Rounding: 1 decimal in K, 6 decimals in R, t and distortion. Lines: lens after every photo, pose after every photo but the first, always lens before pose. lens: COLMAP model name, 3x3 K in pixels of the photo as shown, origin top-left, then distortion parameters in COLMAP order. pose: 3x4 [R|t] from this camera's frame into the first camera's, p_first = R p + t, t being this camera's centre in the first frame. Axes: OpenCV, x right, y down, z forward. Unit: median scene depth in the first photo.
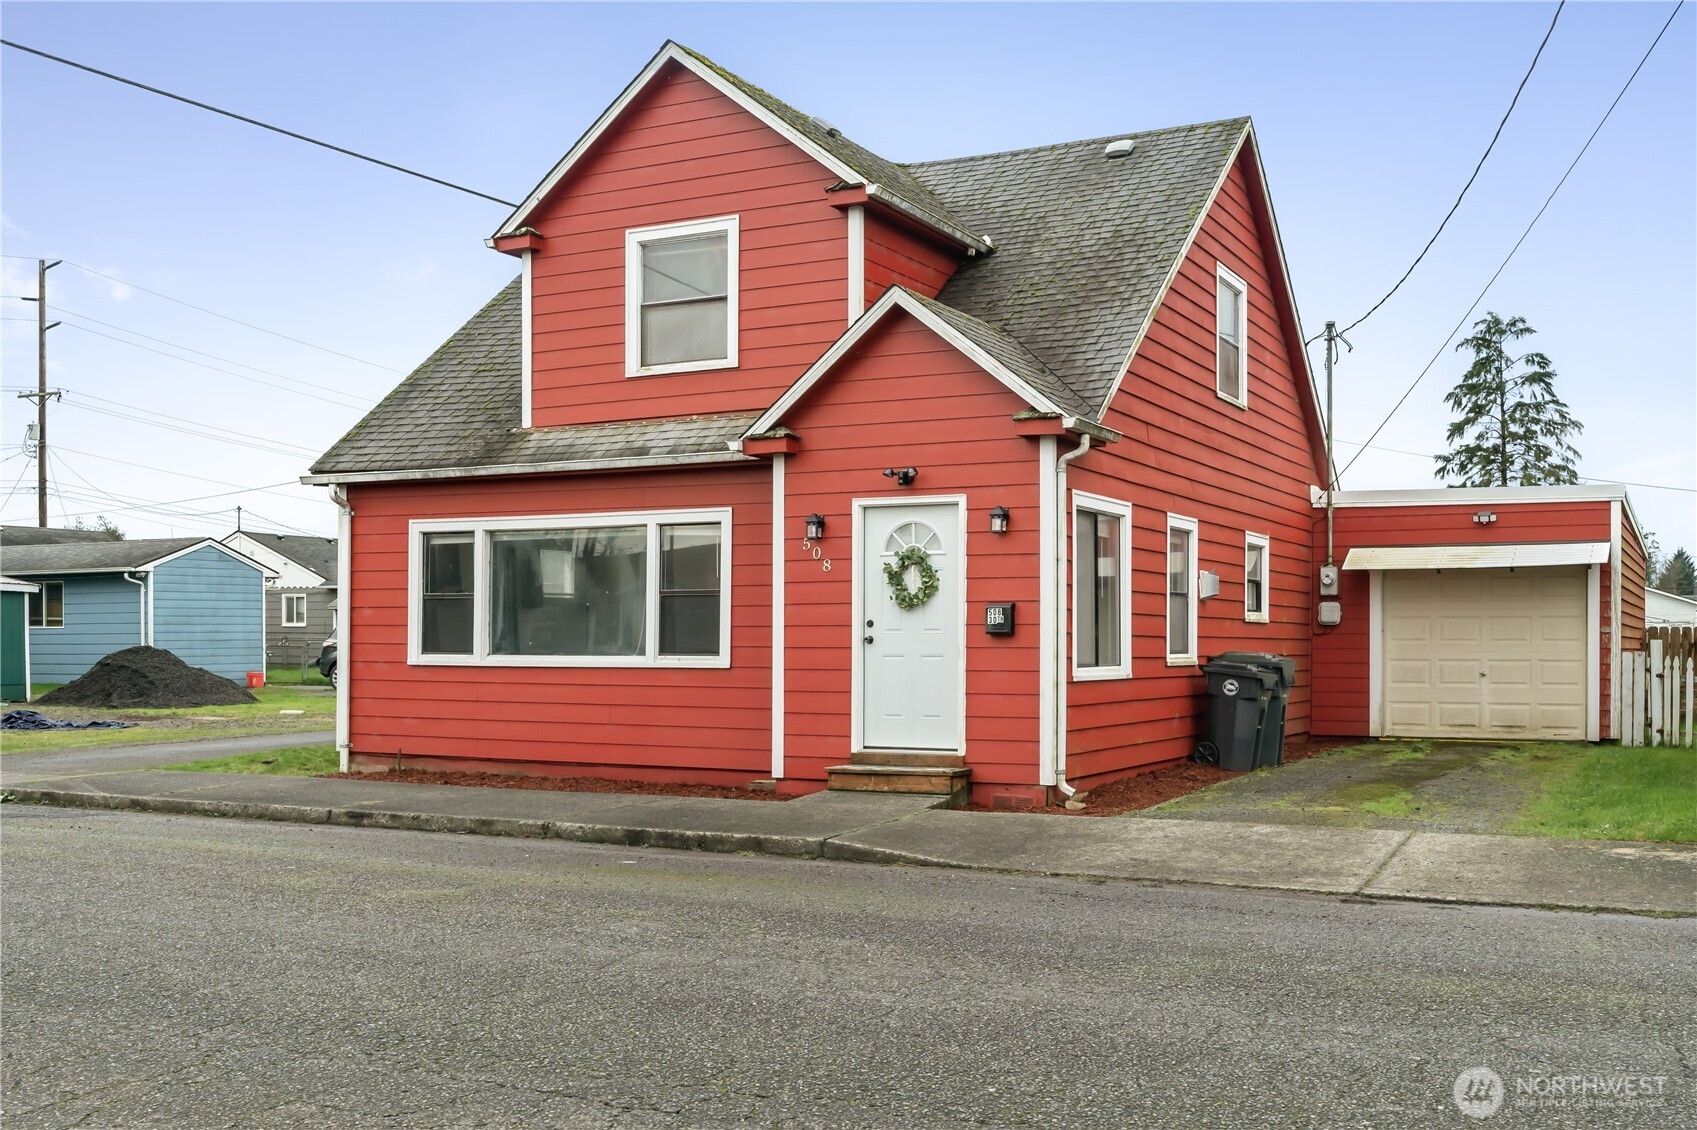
lens RADIAL K [[1722.0, 0, 841.8], [0, 1722.0, 651.5], [0, 0, 1]] dist [-0.025698, -0.018970]
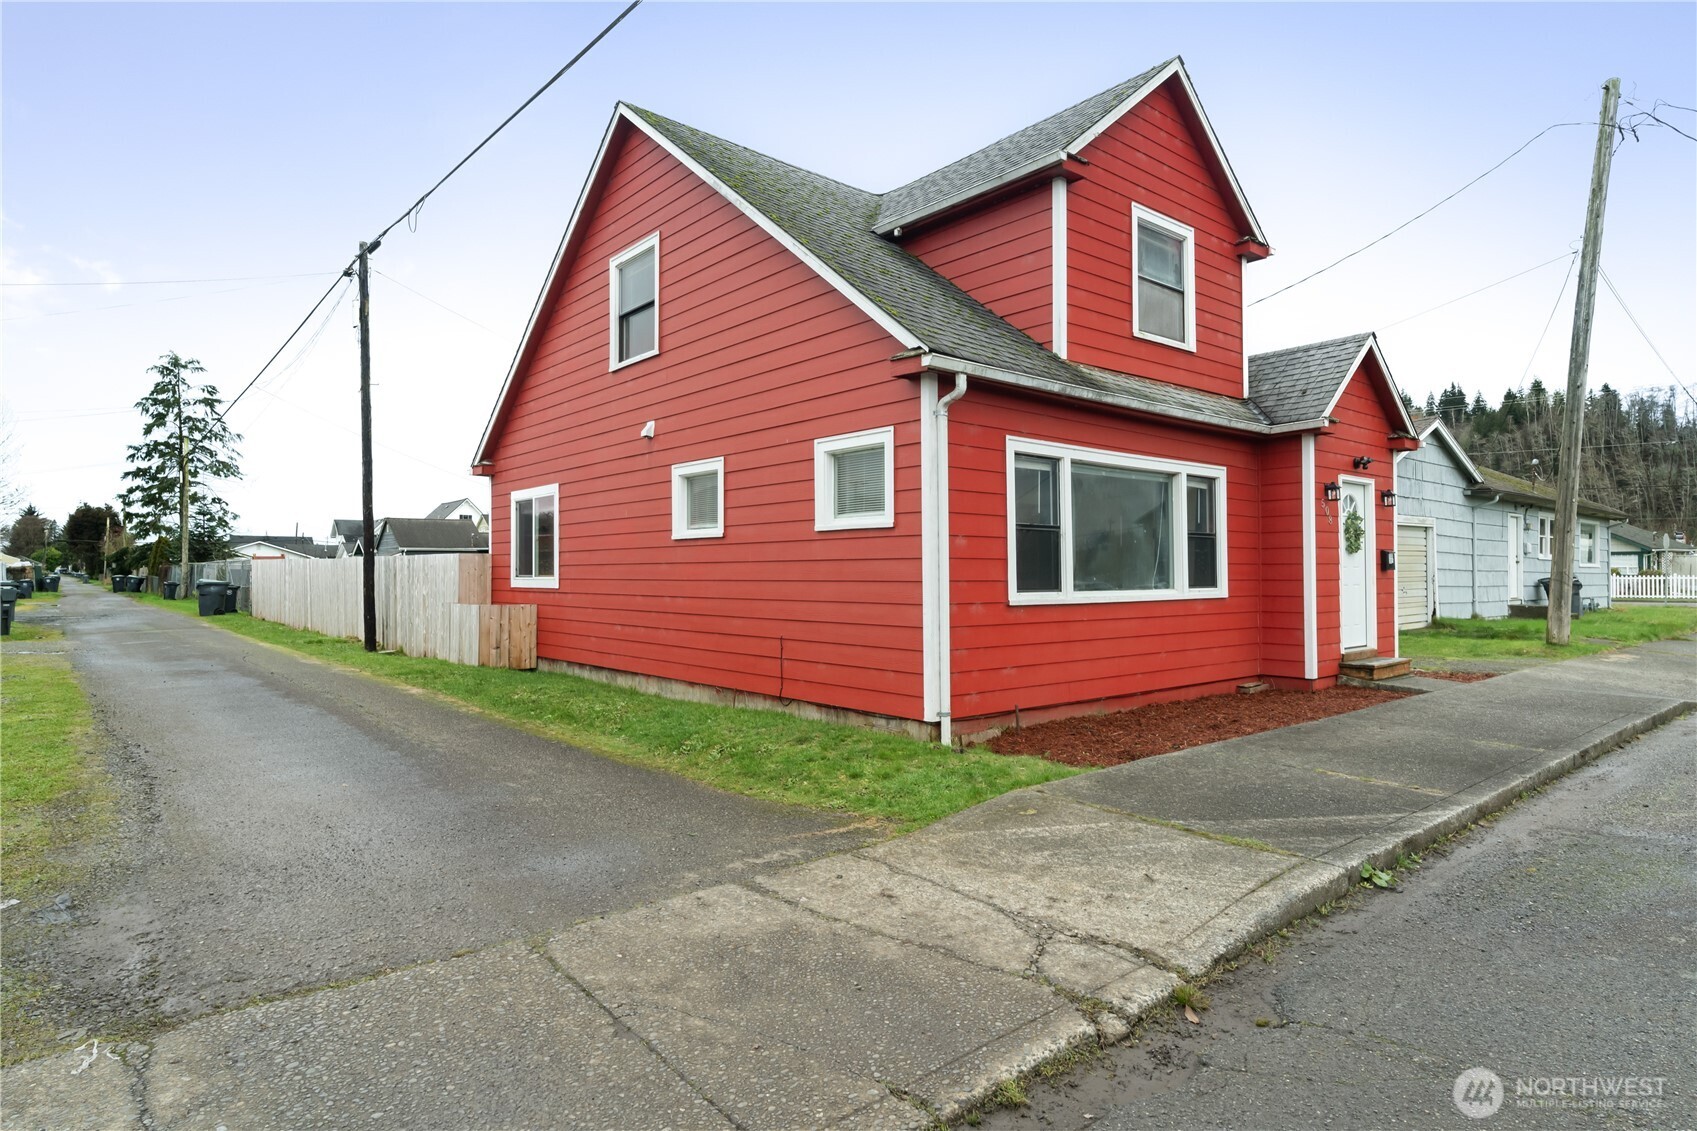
lens RADIAL K [[936.9, 0, 848.5], [0, 936.9, 565.5], [0, 0, 1]] dist [0.000502, -0.000724]
pose [[0.381810, 0.006581, 0.924217, -0.711454], [0.010482, 0.999880, -0.011450, -0.007430], [-0.924181, 0.014059, 0.381695, 0.896068]]
